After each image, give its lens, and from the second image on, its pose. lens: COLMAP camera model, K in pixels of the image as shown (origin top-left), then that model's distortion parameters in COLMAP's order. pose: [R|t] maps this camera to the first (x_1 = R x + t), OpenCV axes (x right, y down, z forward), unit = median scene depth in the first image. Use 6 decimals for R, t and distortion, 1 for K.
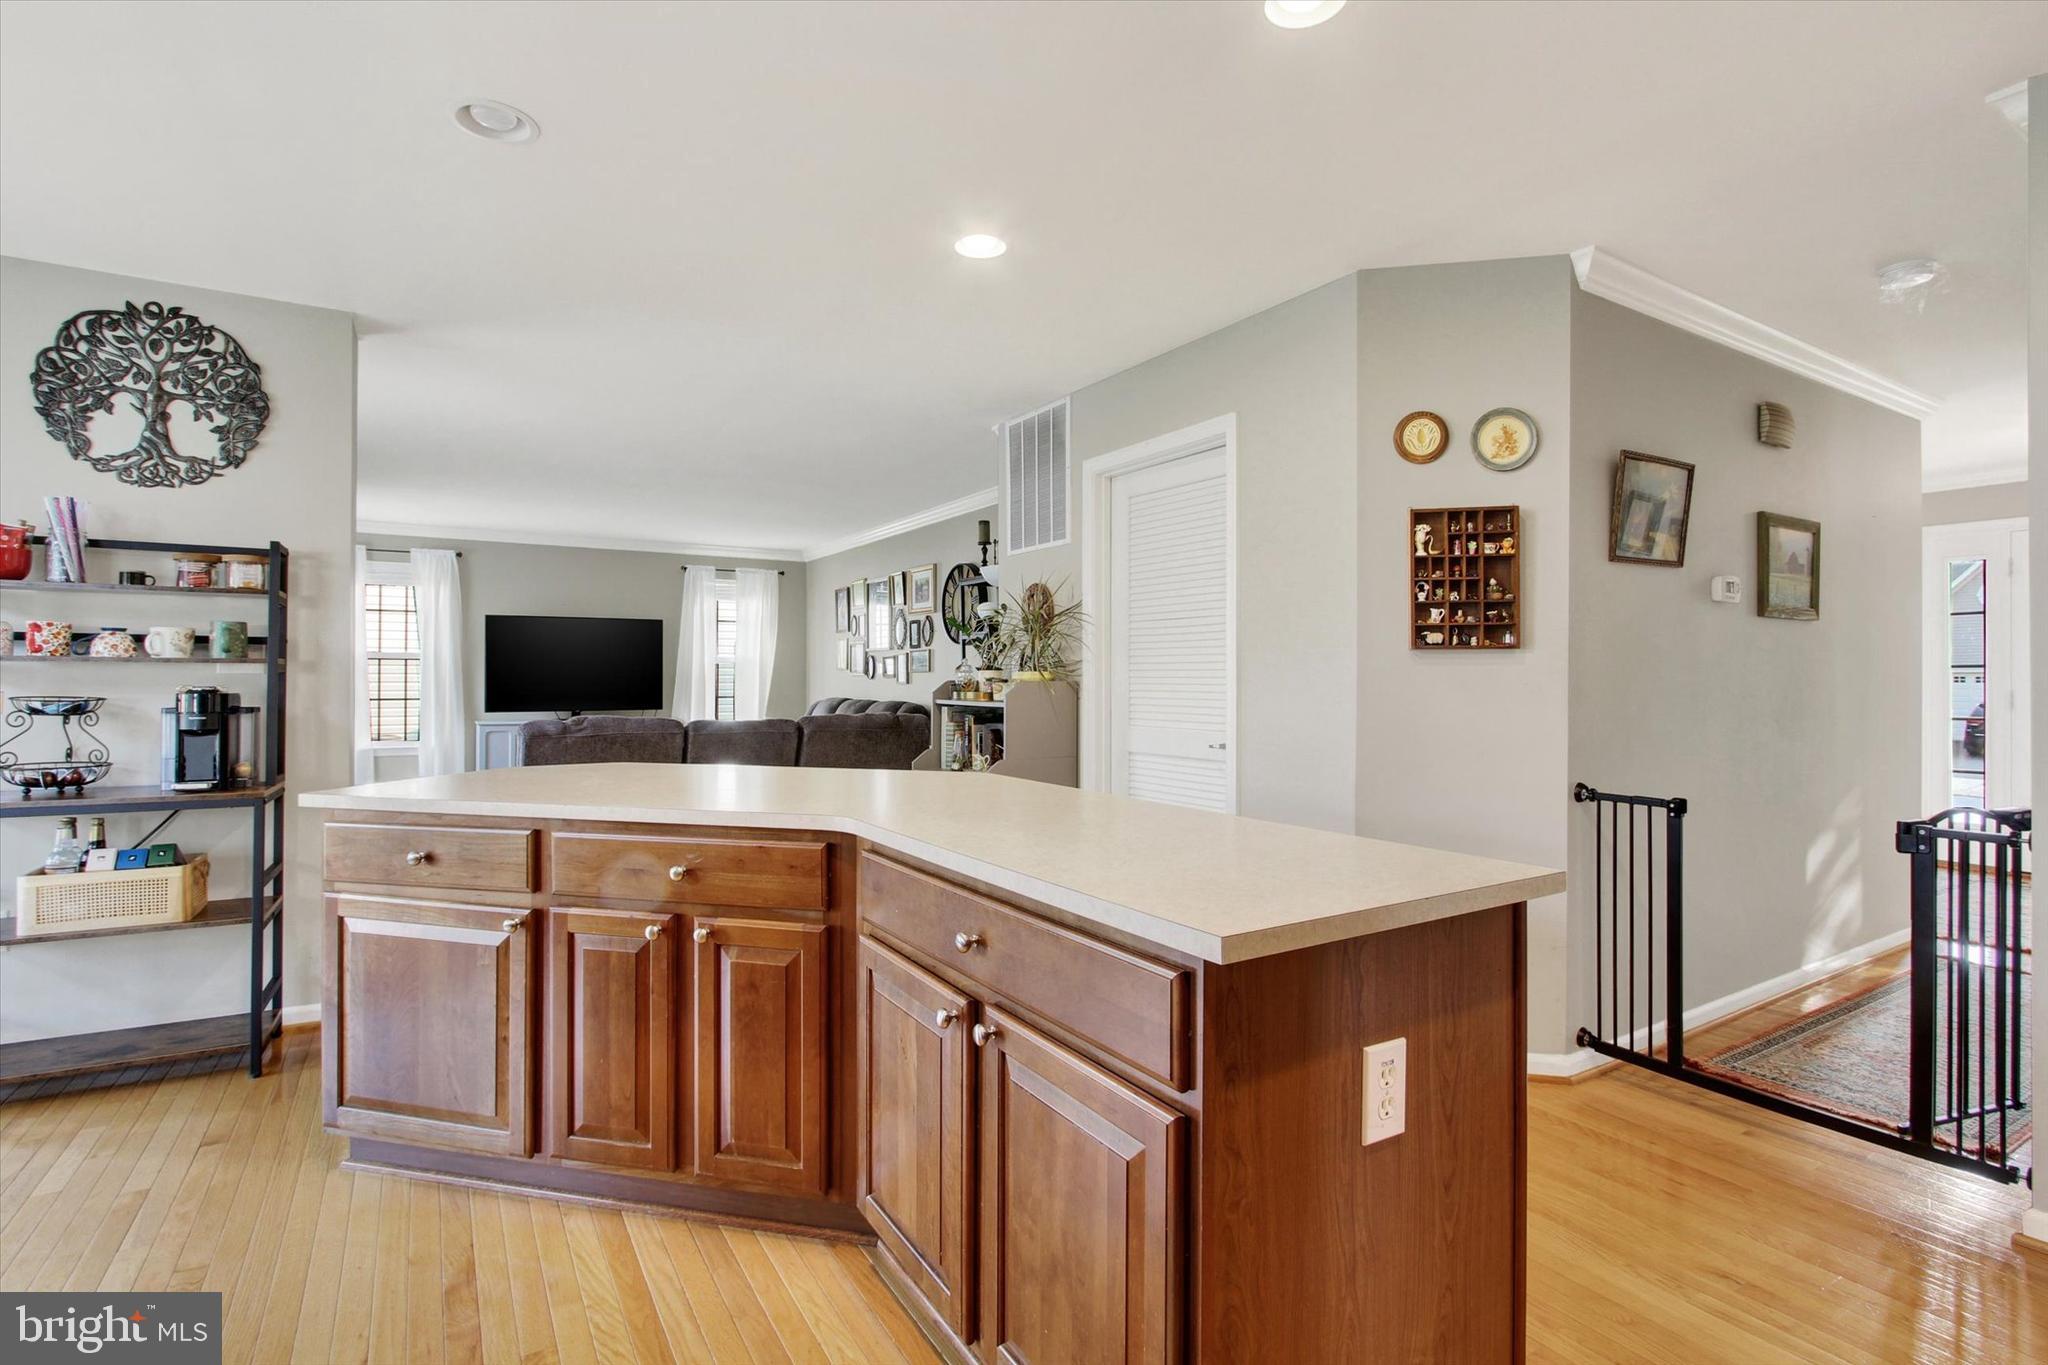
lens RADIAL K [[970.4, 0, 1027.3], [0, 970.4, 687.4], [0, 0, 1]] dist [-0.018088, 0.000790]
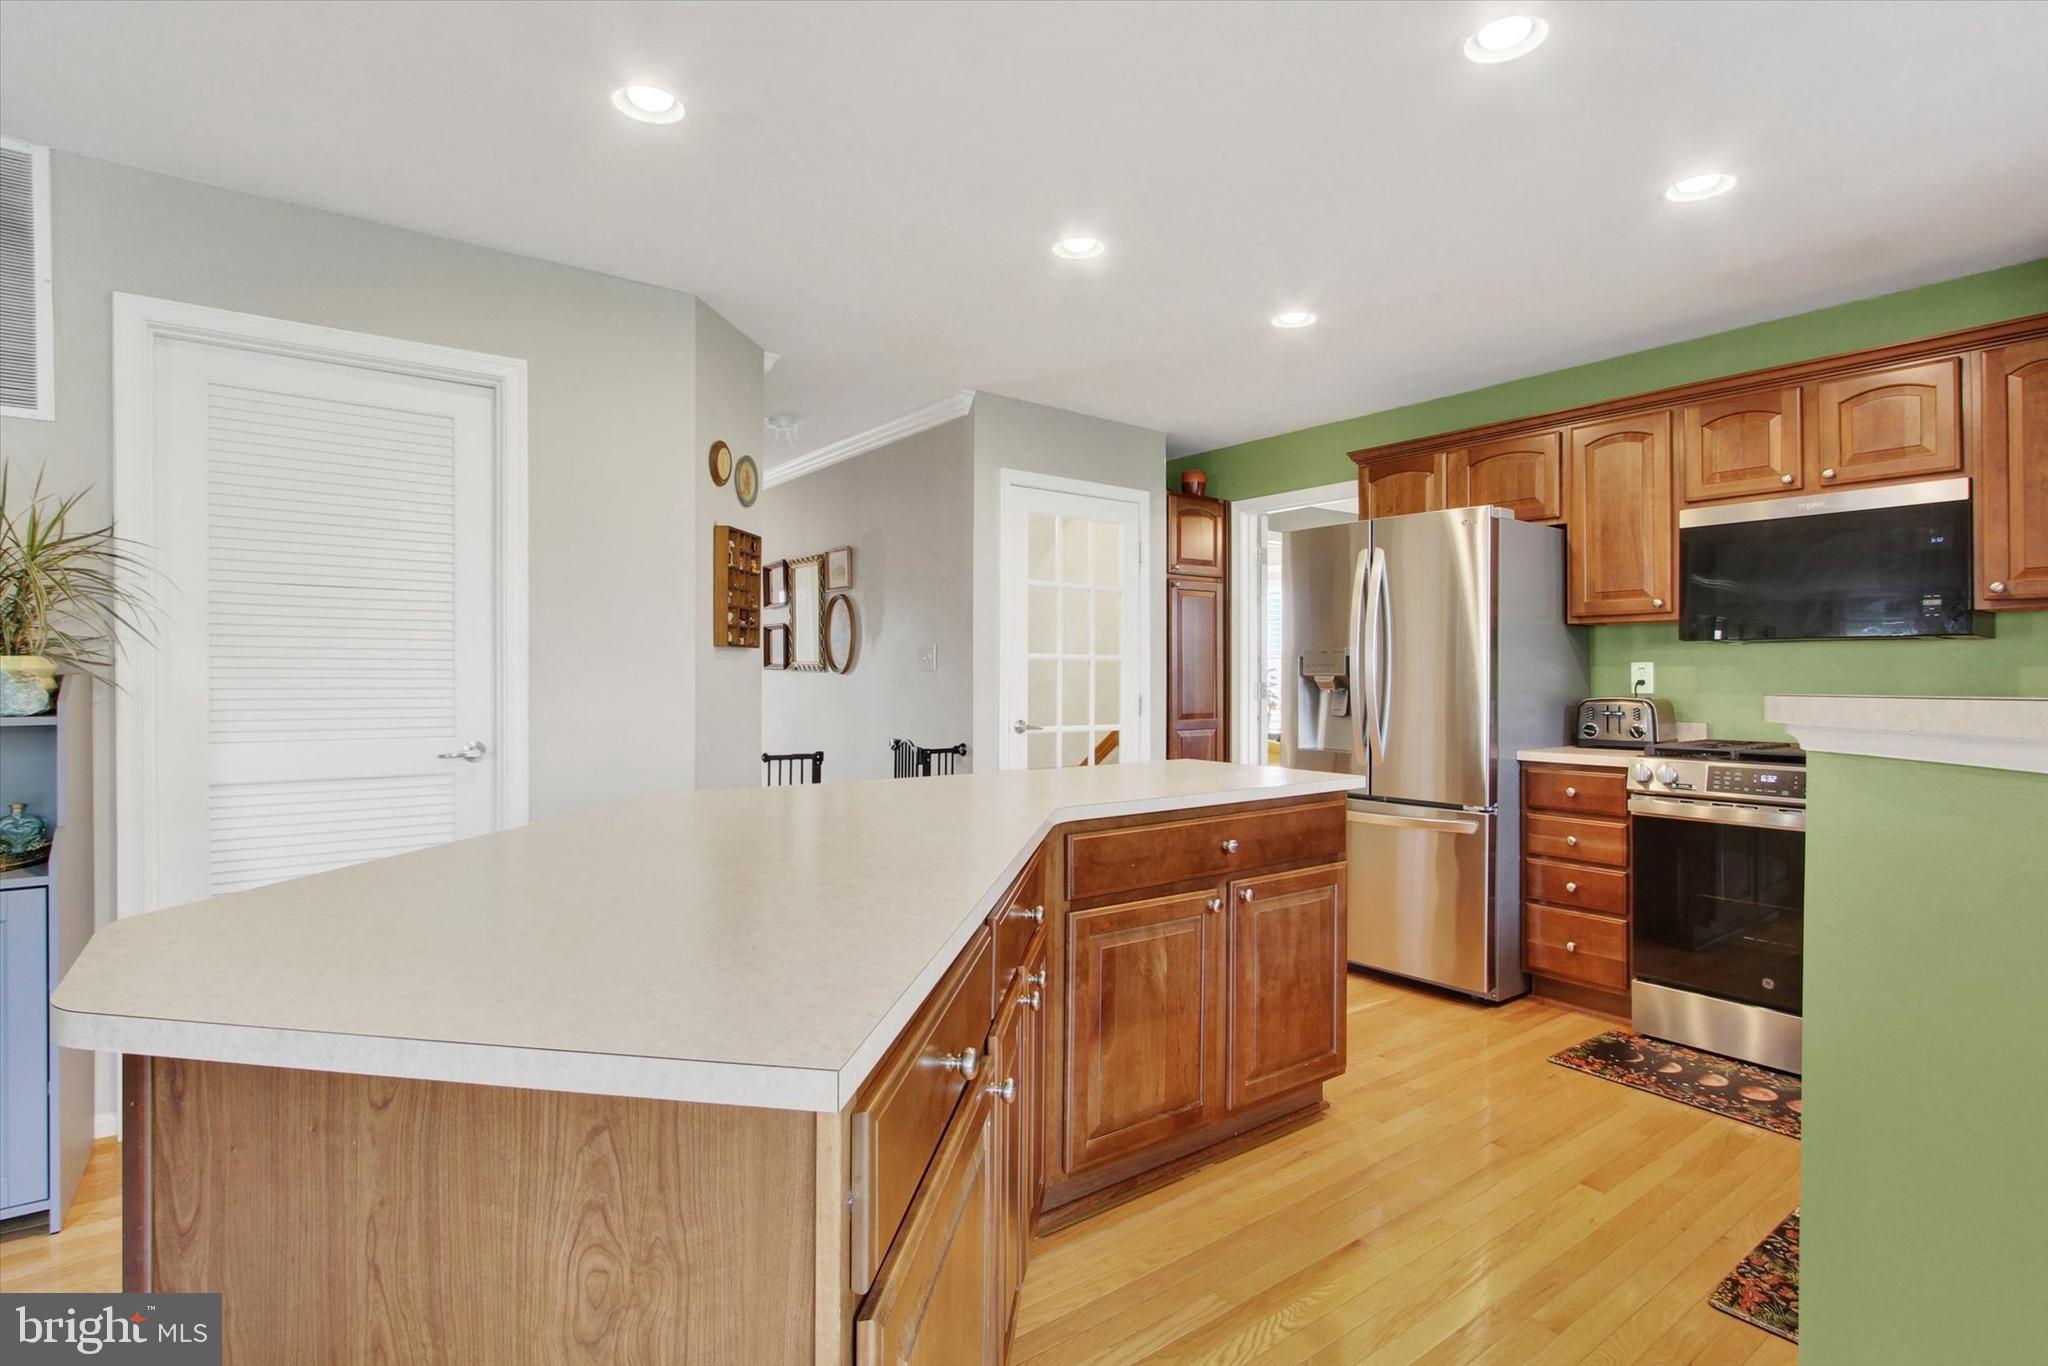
lens RADIAL K [[1004.6, 0, 1007.9], [0, 1004.6, 688.9], [0, 0, 1]] dist [-0.015856, -0.000266]
pose [[-0.079876, -0.019001, 0.996624, -0.836538], [0.002963, 0.999809, 0.019300, -0.010349], [-0.996800, 0.004495, -0.079804, 0.763729]]
